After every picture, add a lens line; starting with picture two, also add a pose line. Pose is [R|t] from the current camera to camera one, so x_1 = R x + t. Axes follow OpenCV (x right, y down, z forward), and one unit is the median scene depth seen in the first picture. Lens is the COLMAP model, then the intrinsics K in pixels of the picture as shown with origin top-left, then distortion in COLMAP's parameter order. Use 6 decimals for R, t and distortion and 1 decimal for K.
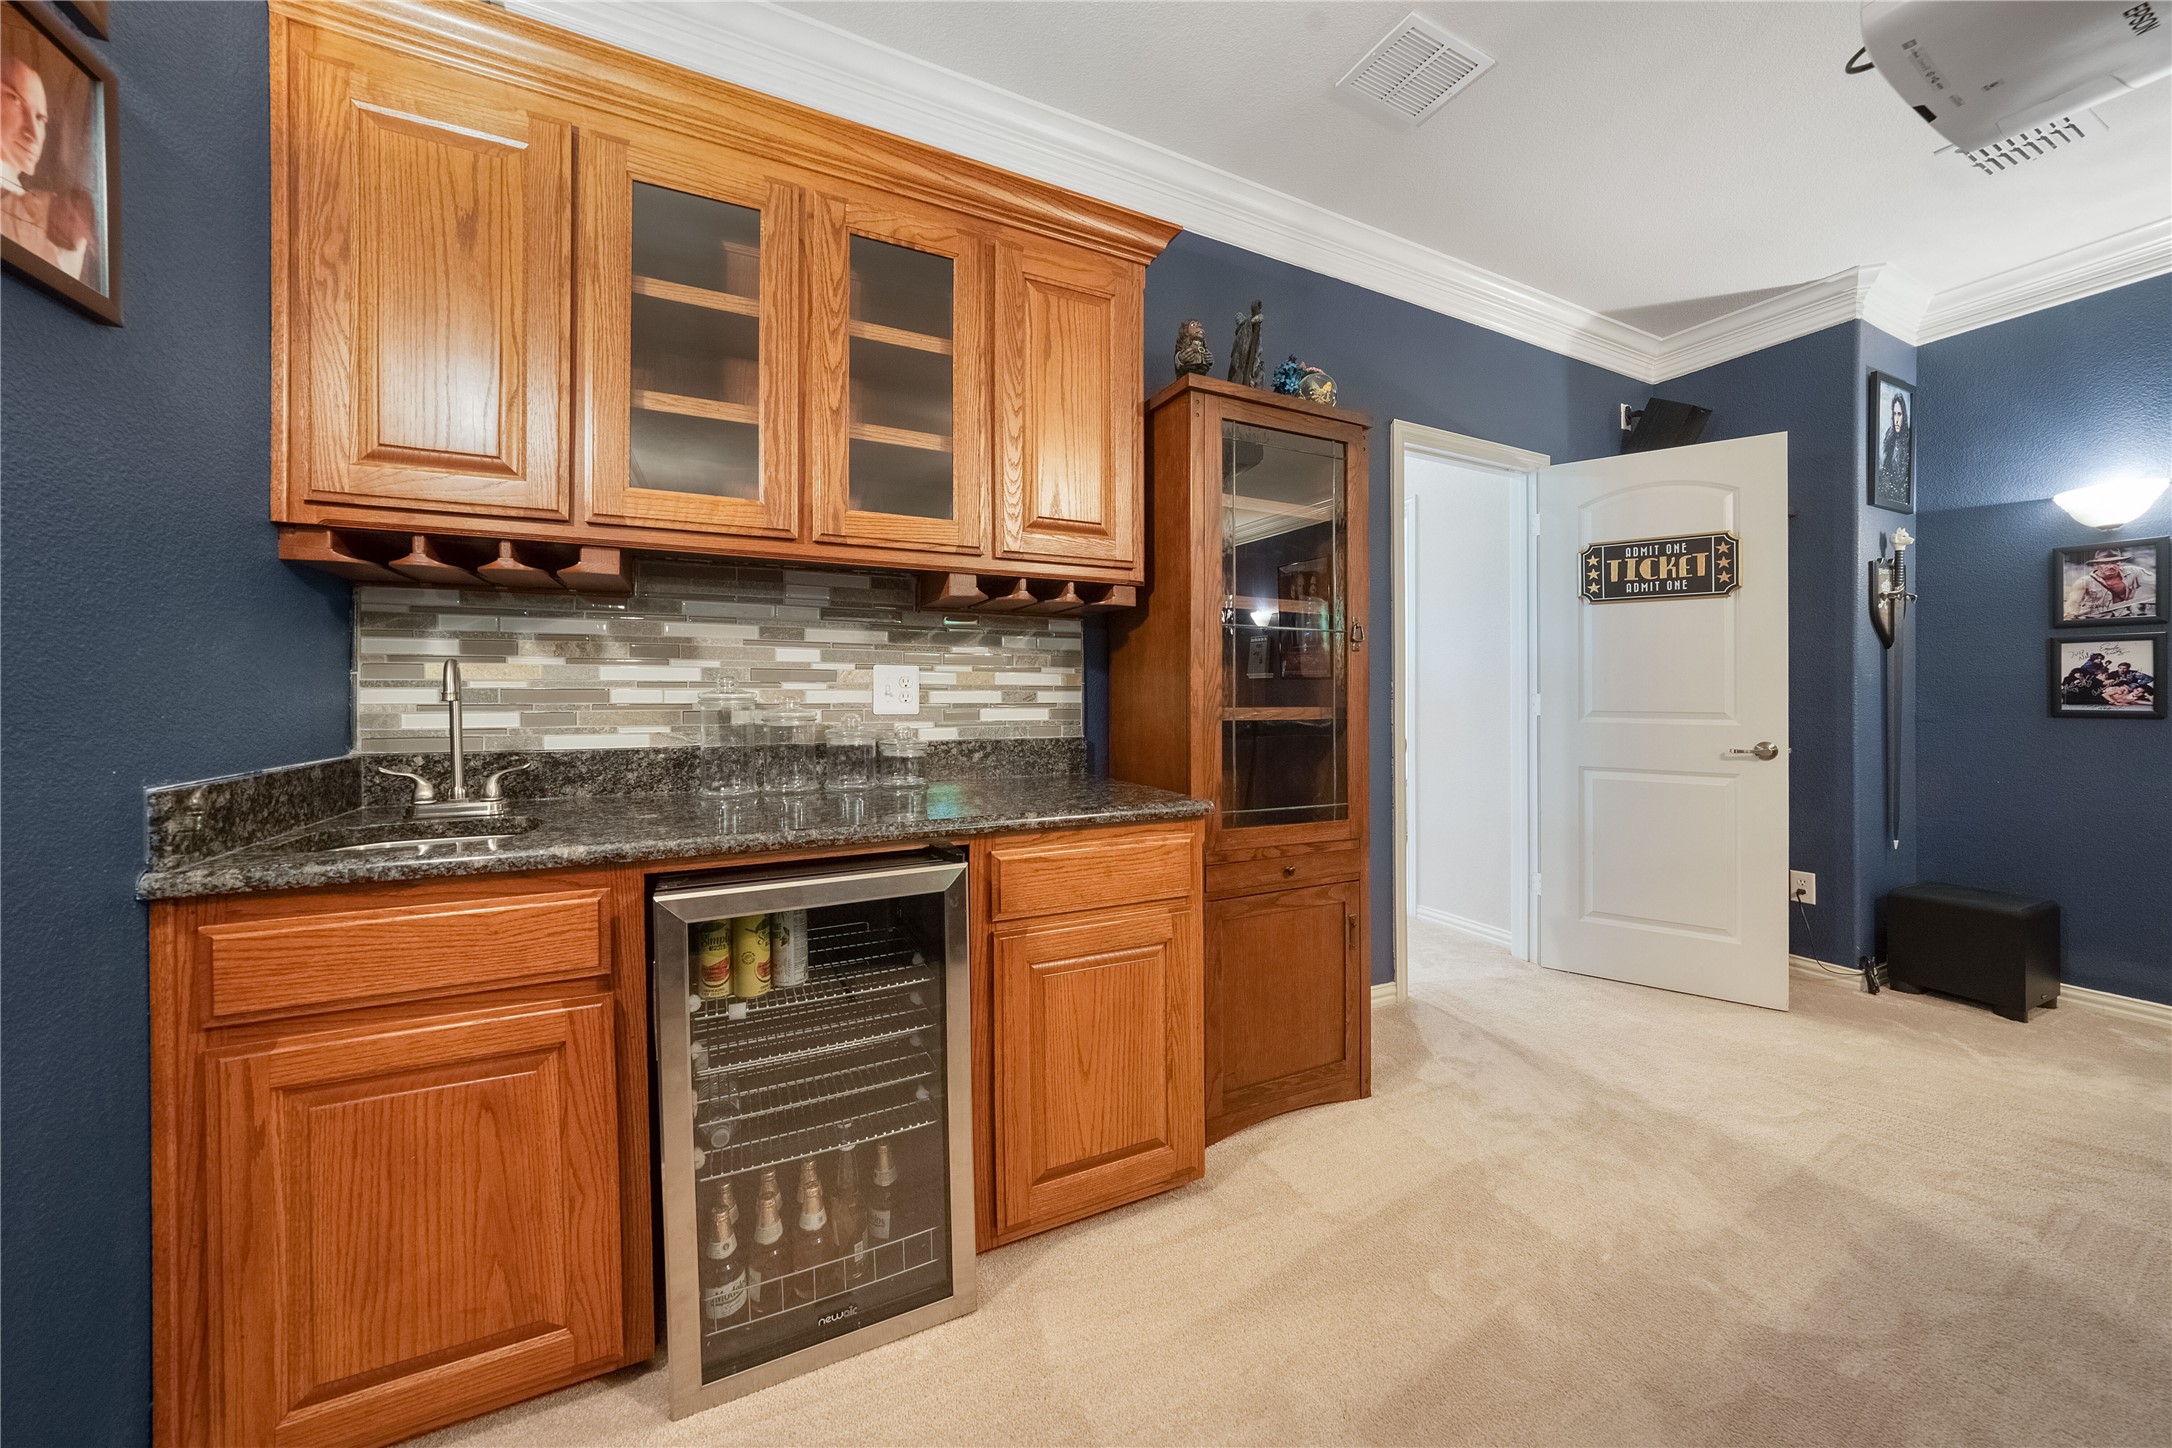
lens RADIAL K [[753.5, 0, 1089.3], [0, 753.5, 701.4], [0, 0, 1]] dist [-0.009597, 0.001484]
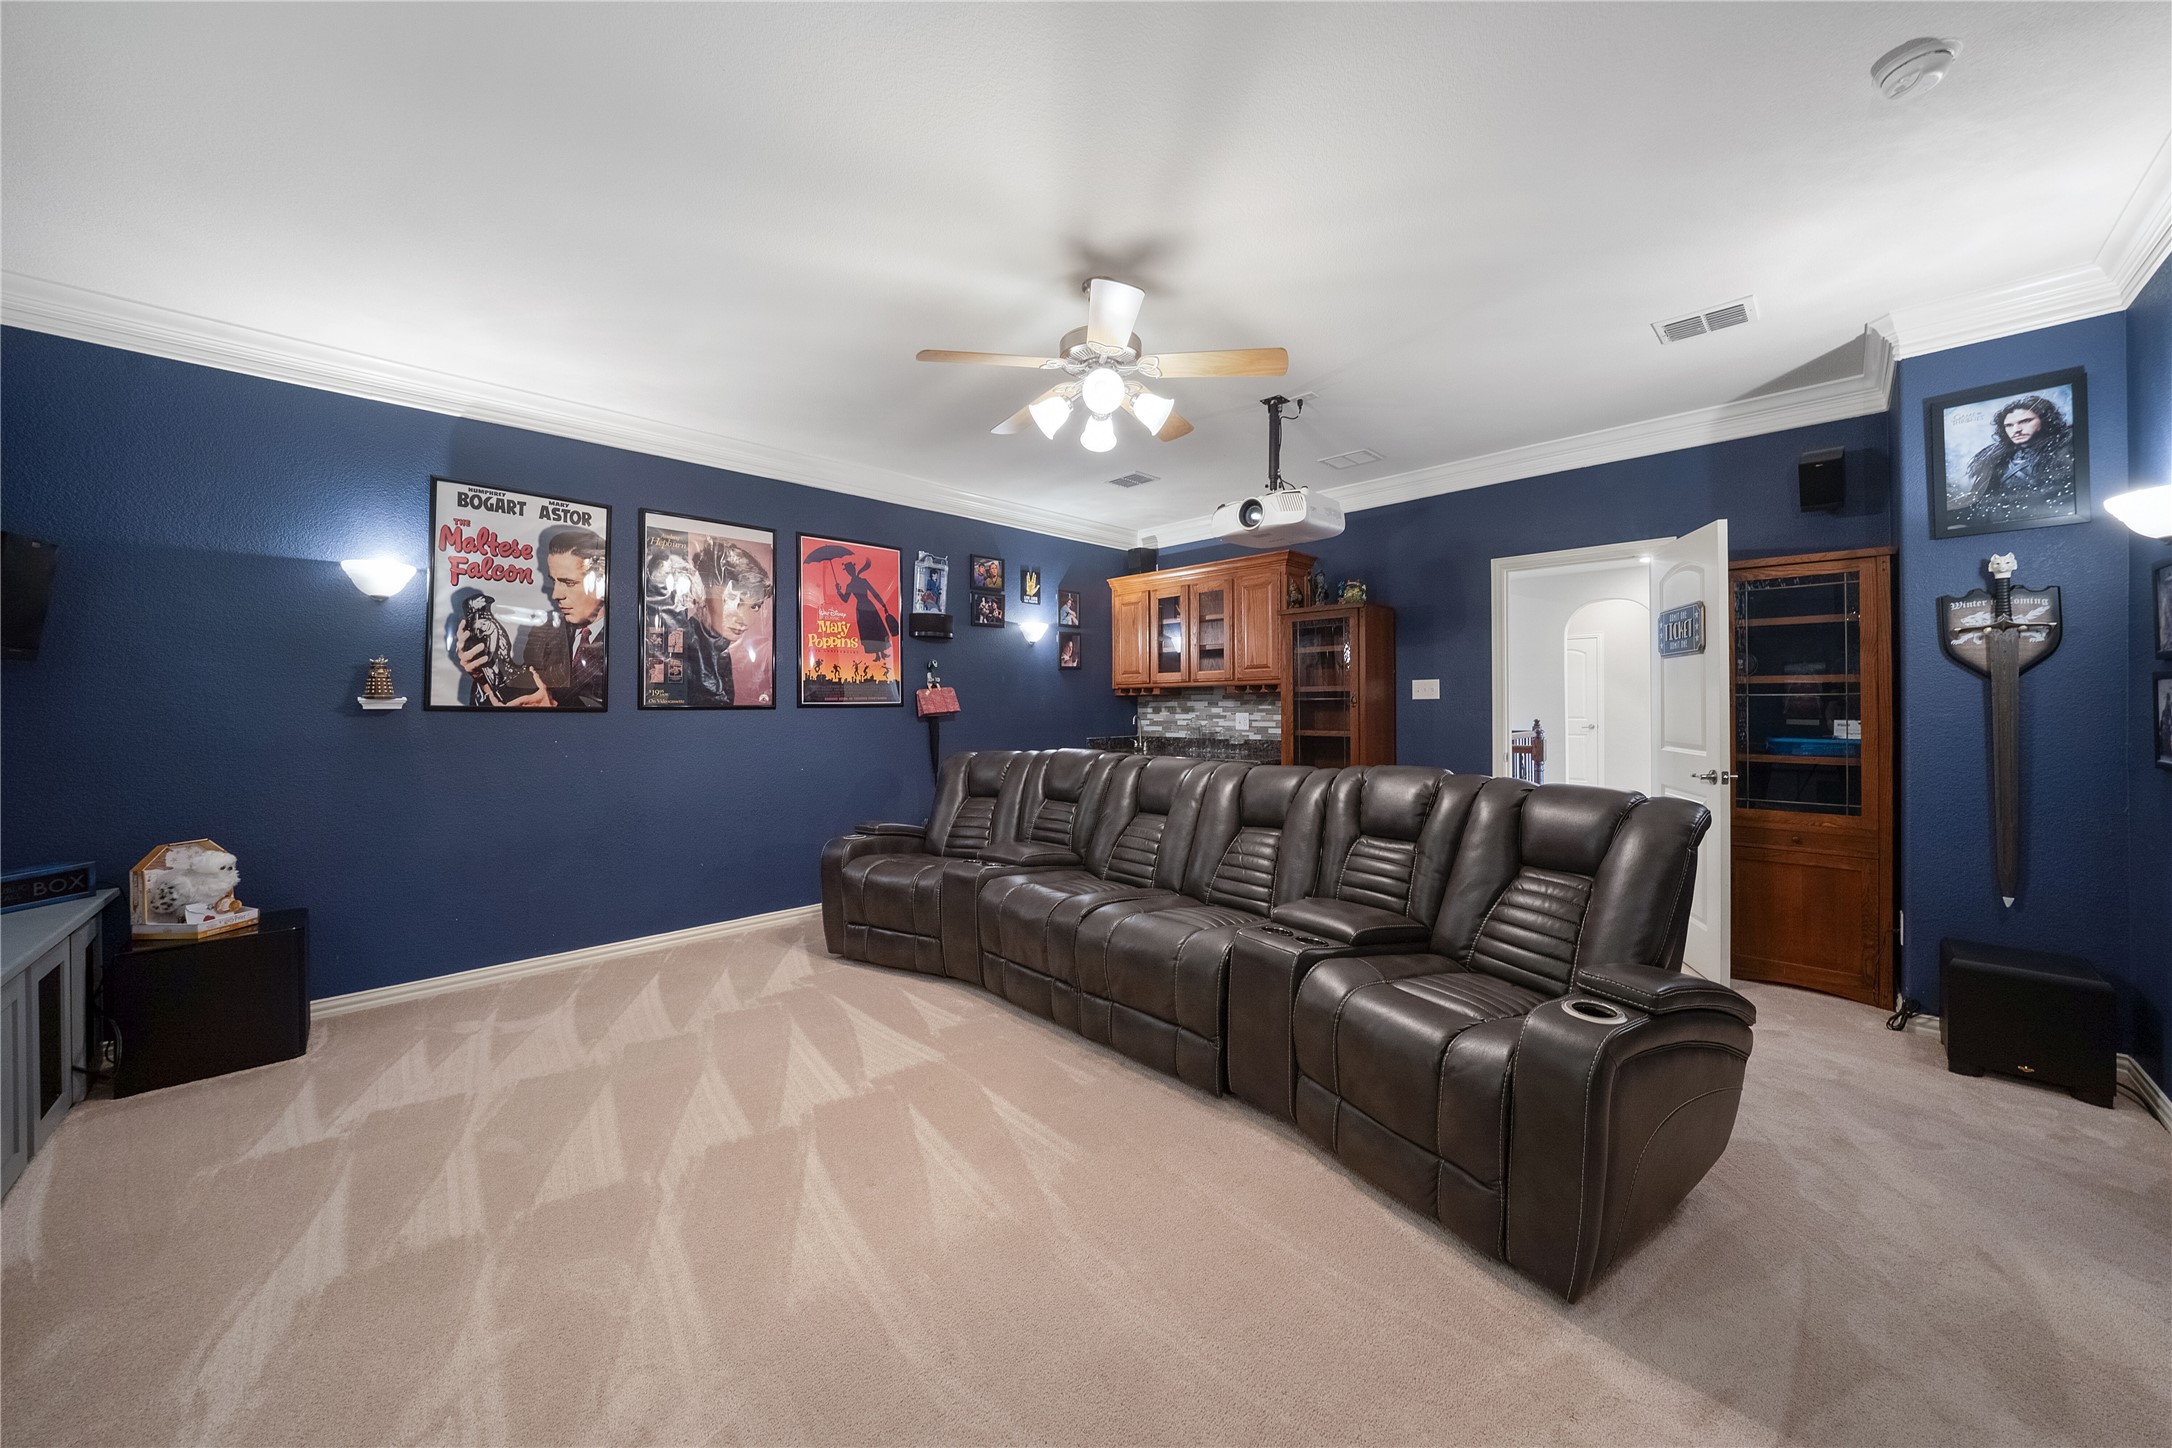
lens RADIAL K [[753.5, 0, 1087.5], [0, 753.5, 711.9], [0, 0, 1]] dist [-0.009597, 0.001484]
pose [[0.321870, 0.002070, -0.946782, 2.567316], [0.000634, 0.999997, 0.002402, -0.065747], [0.946784, -0.001374, 0.321868, -0.570033]]
